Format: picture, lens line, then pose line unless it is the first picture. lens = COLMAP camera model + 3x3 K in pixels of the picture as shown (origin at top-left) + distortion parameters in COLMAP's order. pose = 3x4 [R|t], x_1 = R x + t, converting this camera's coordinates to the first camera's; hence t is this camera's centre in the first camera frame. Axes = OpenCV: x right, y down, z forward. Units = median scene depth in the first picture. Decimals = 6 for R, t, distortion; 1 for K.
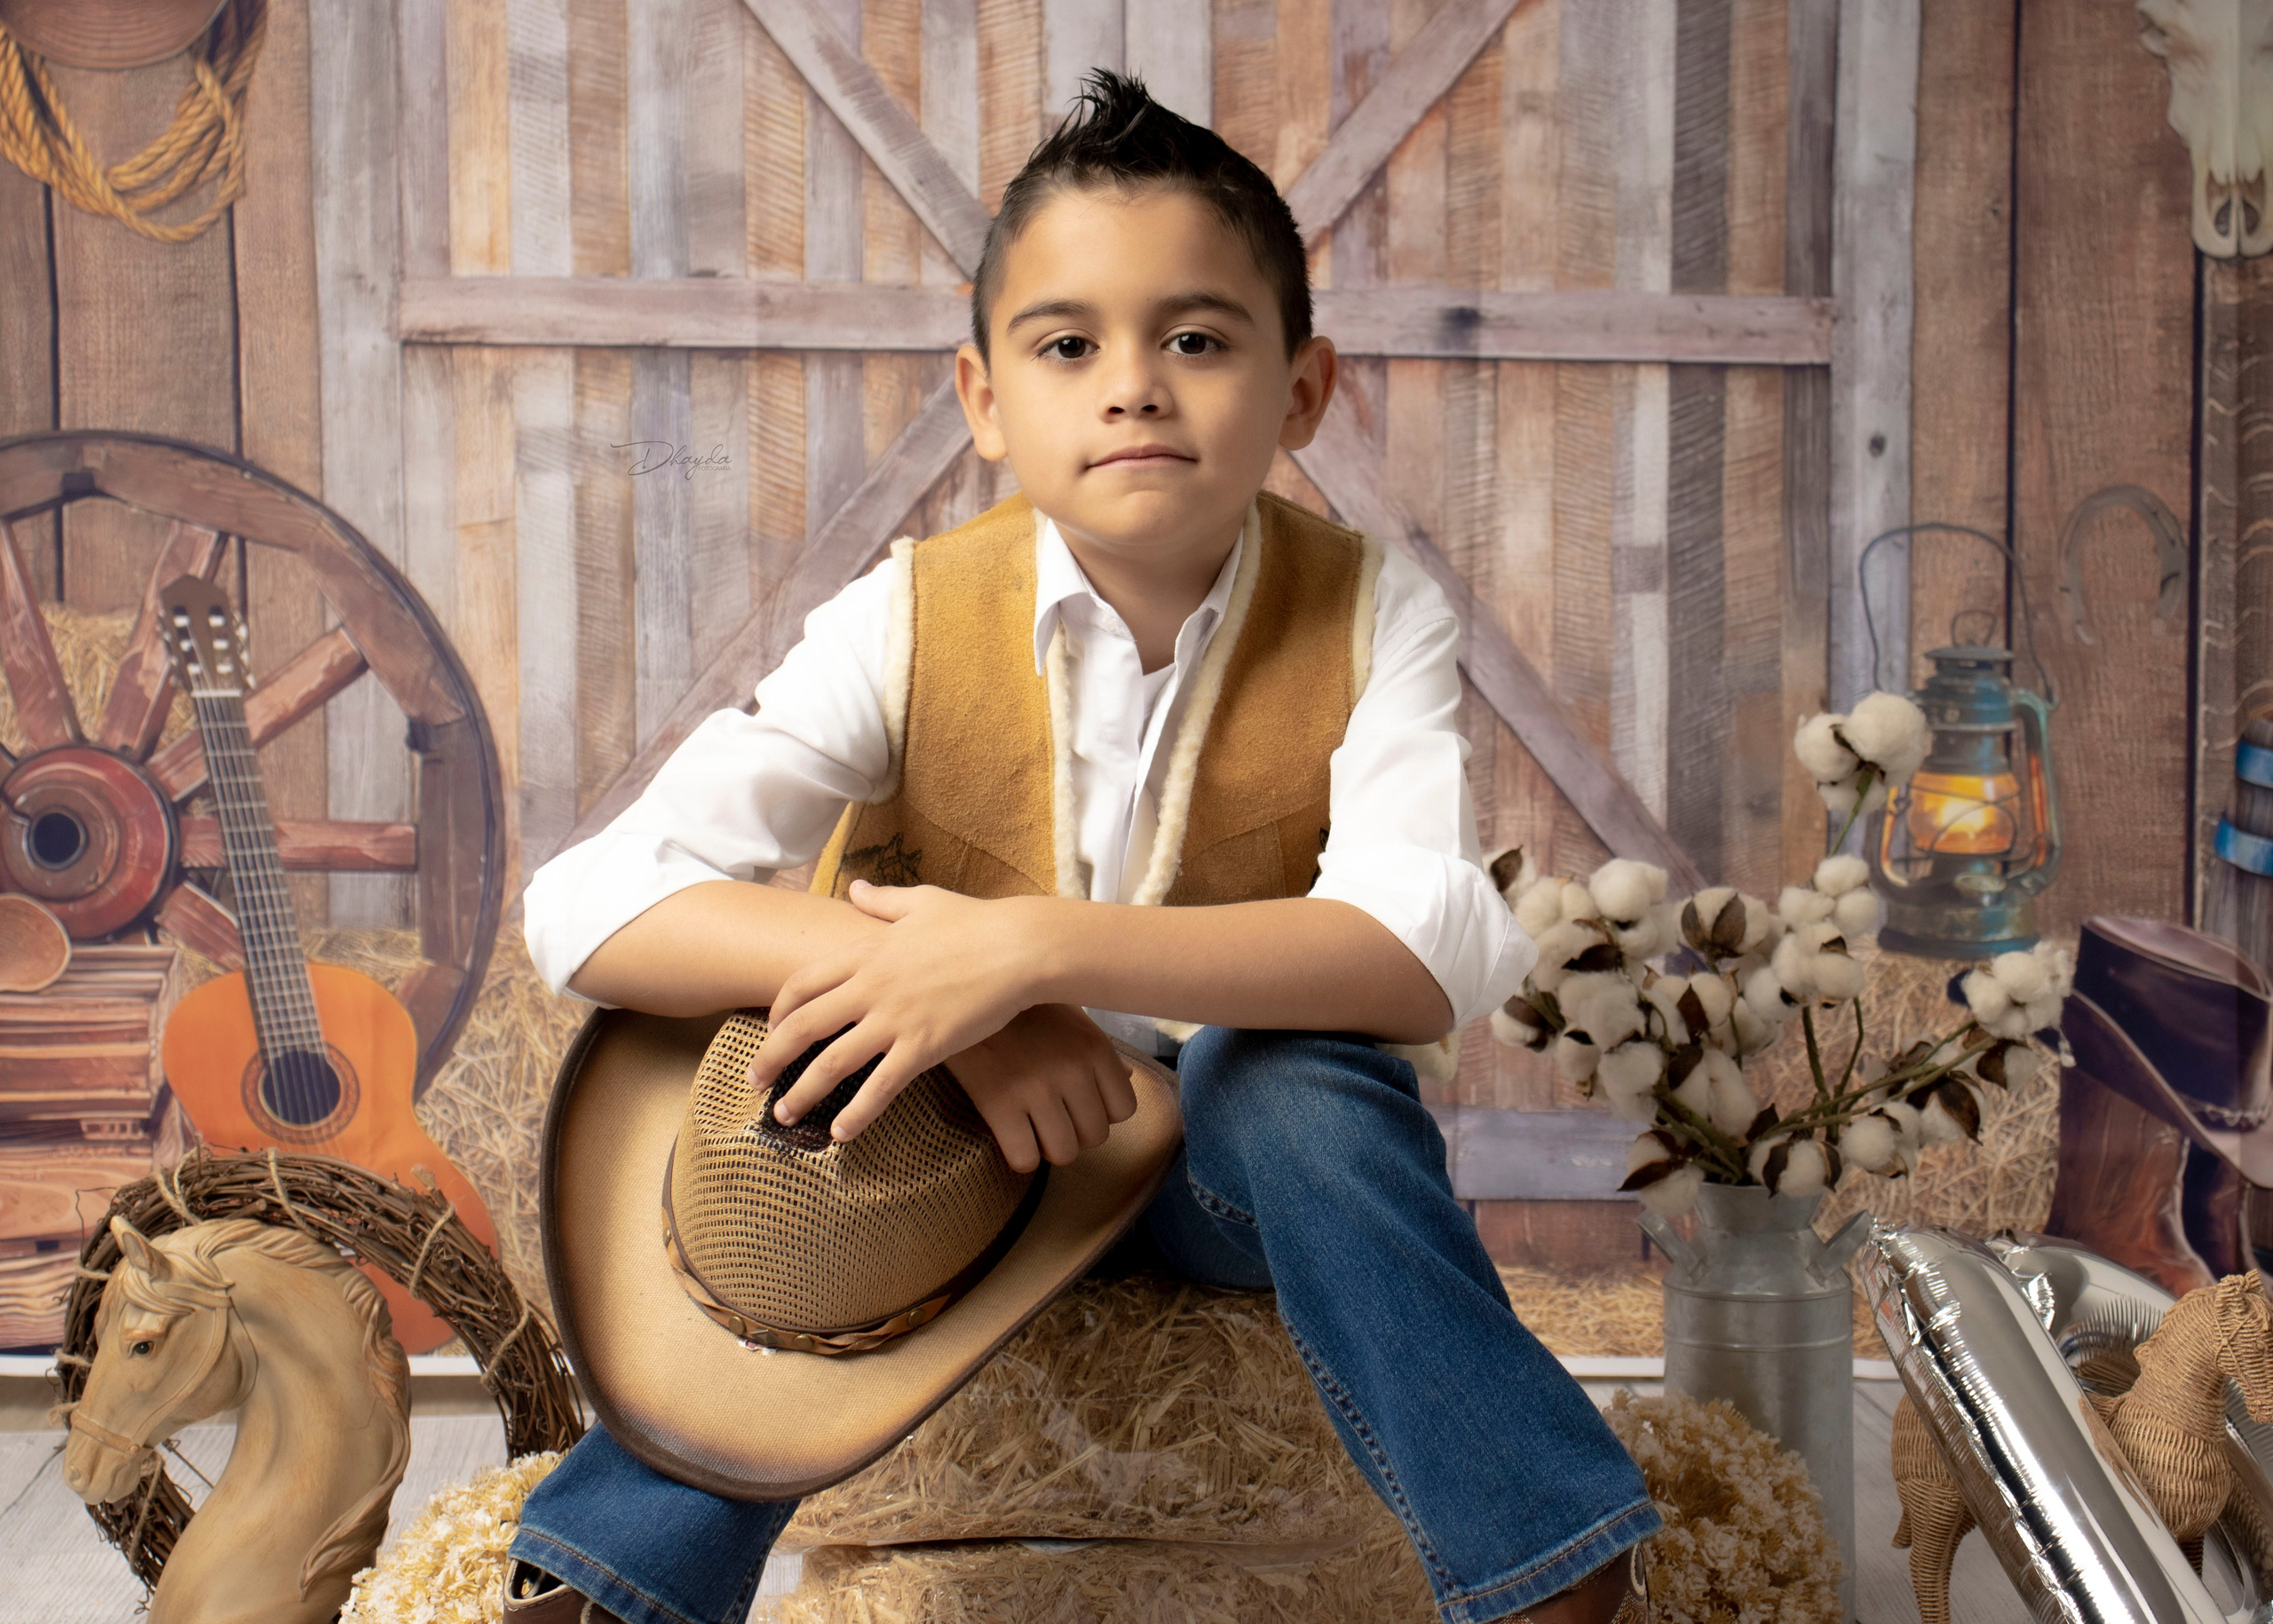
lens RADIAL K [[4070.6, 0, 1136.5], [0, 4070.6, 812.0], [0, 0, 1]] dist [0.085282, 0.608637]
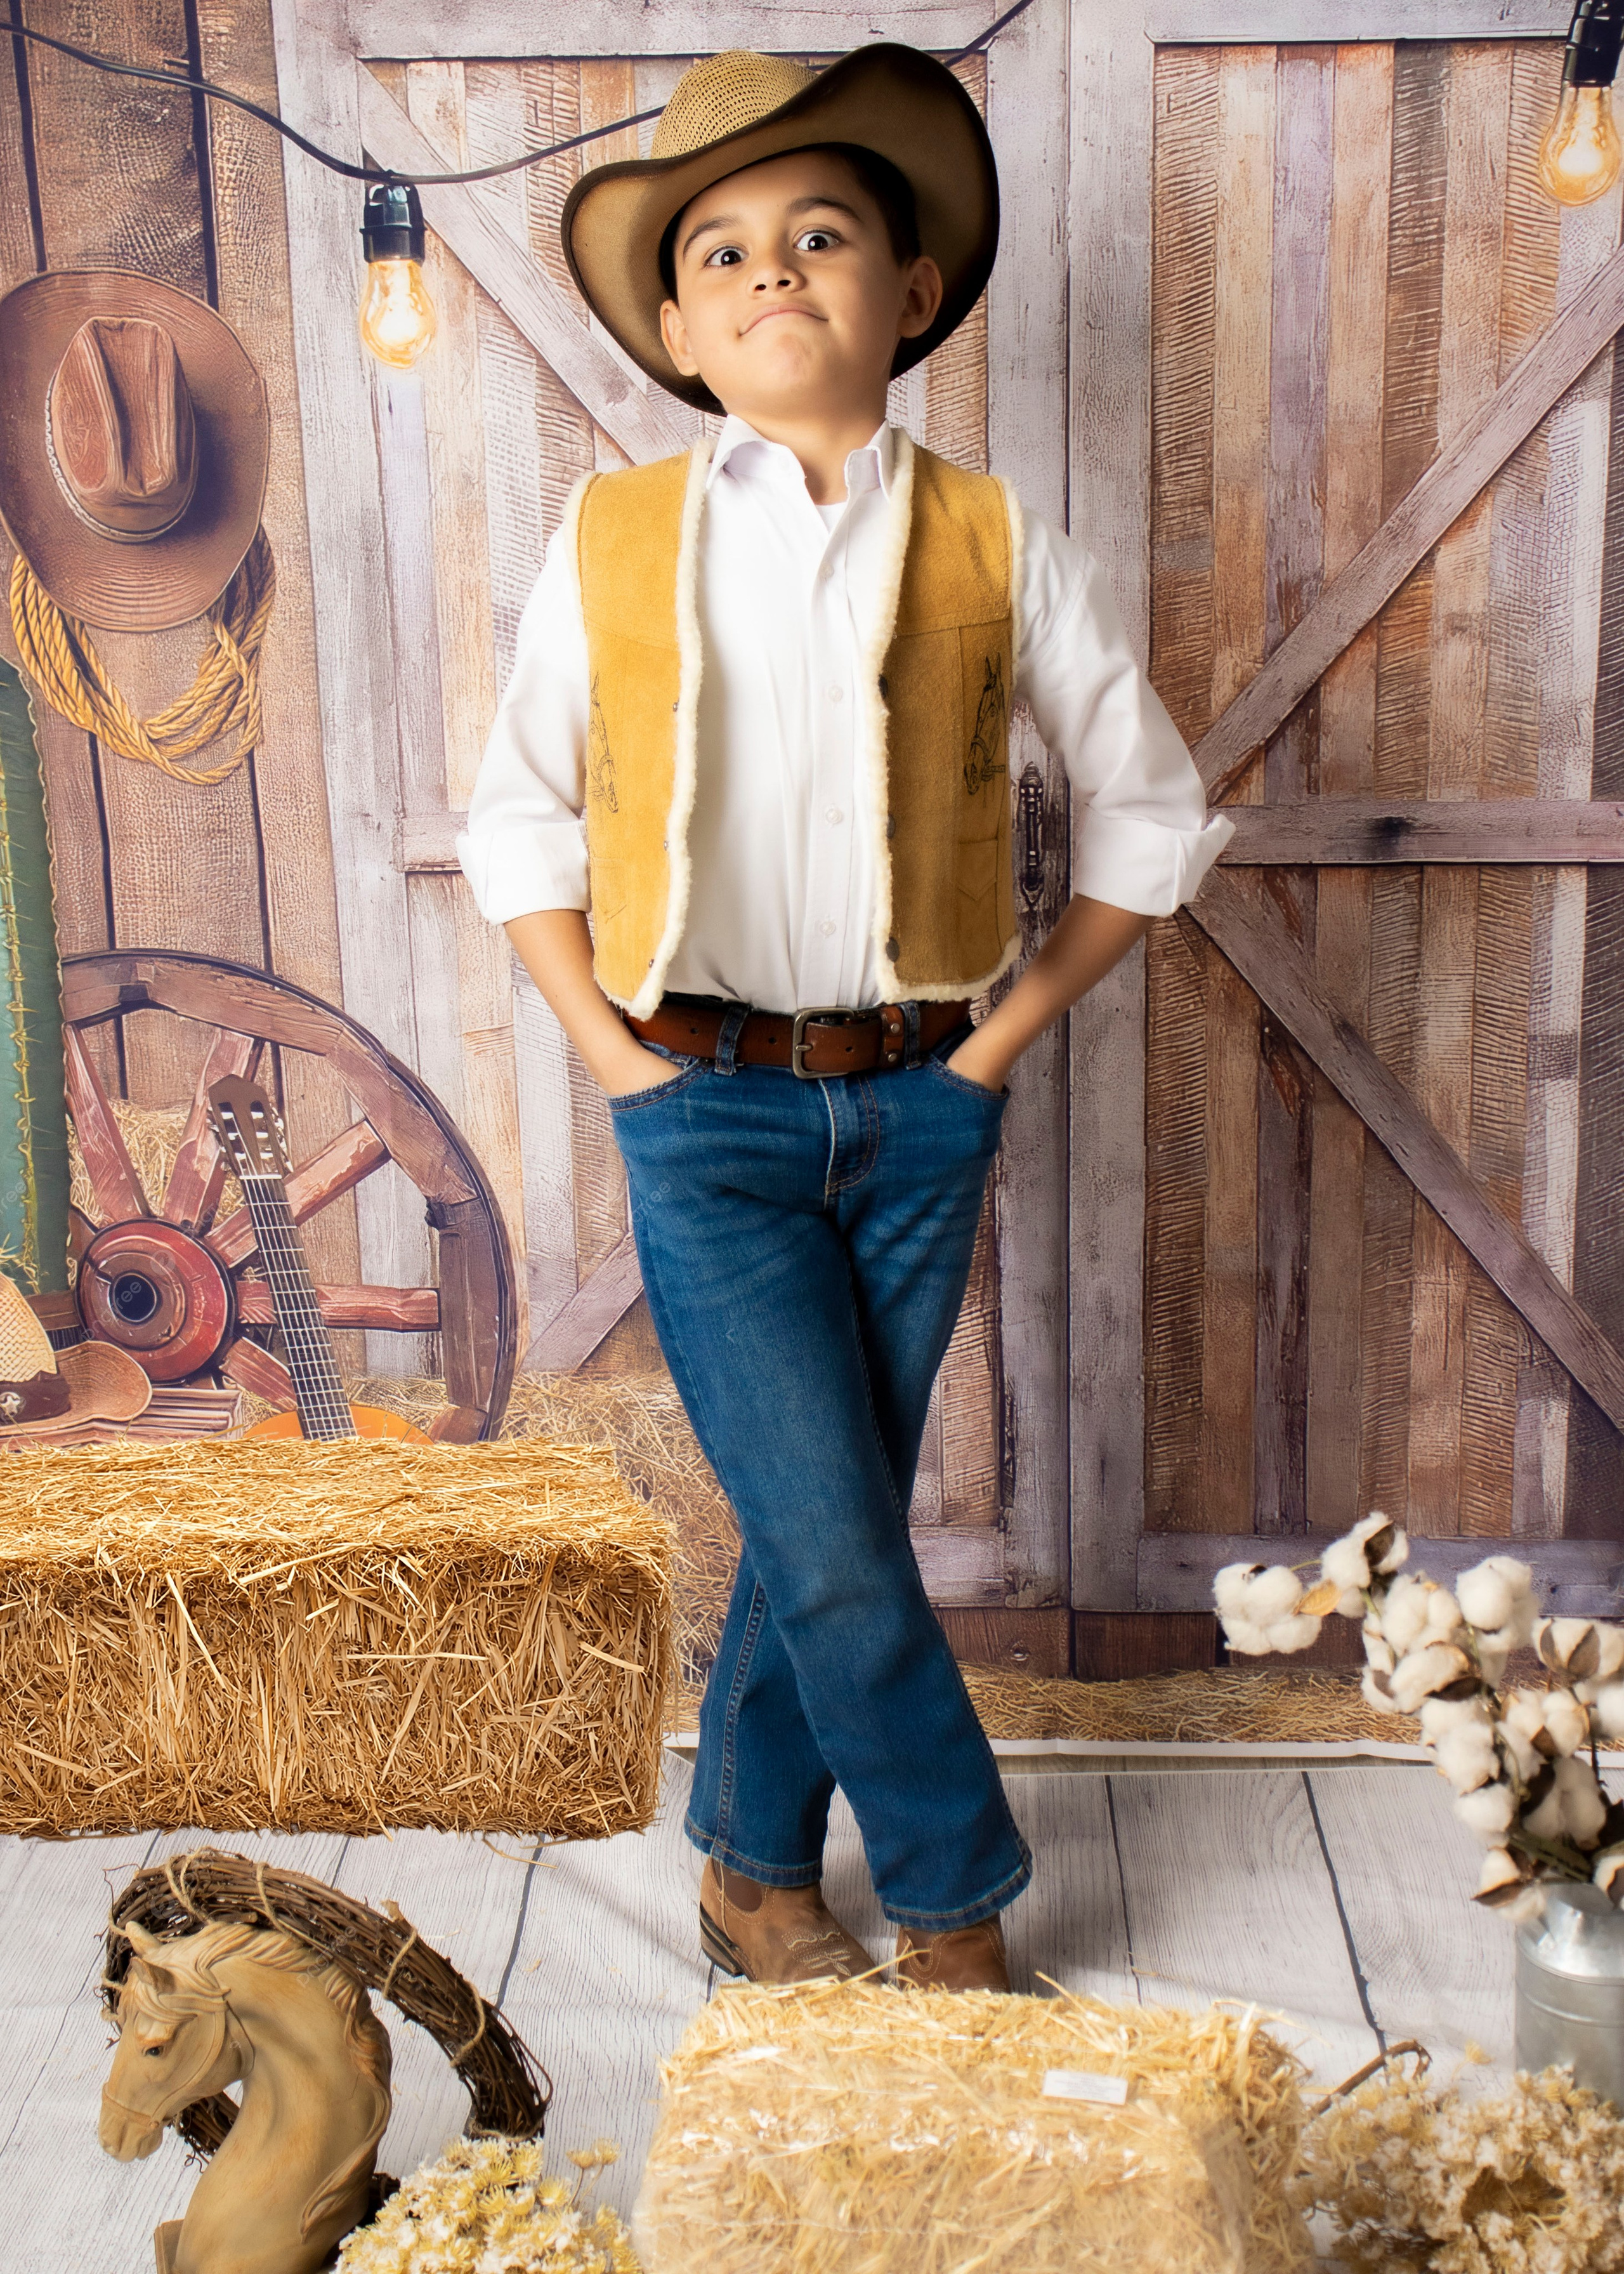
lens RADIAL K [[3442.2, 0, 806.6], [0, 3442.2, 1215.2], [0, 0, 1]] dist [-0.007771, 0.309270]
pose [[0.992544, 0.009836, -0.121487, 0.039646], [0.017122, 0.975602, 0.218877, -0.222359], [0.120676, -0.219326, 0.968160, 0.097271]]
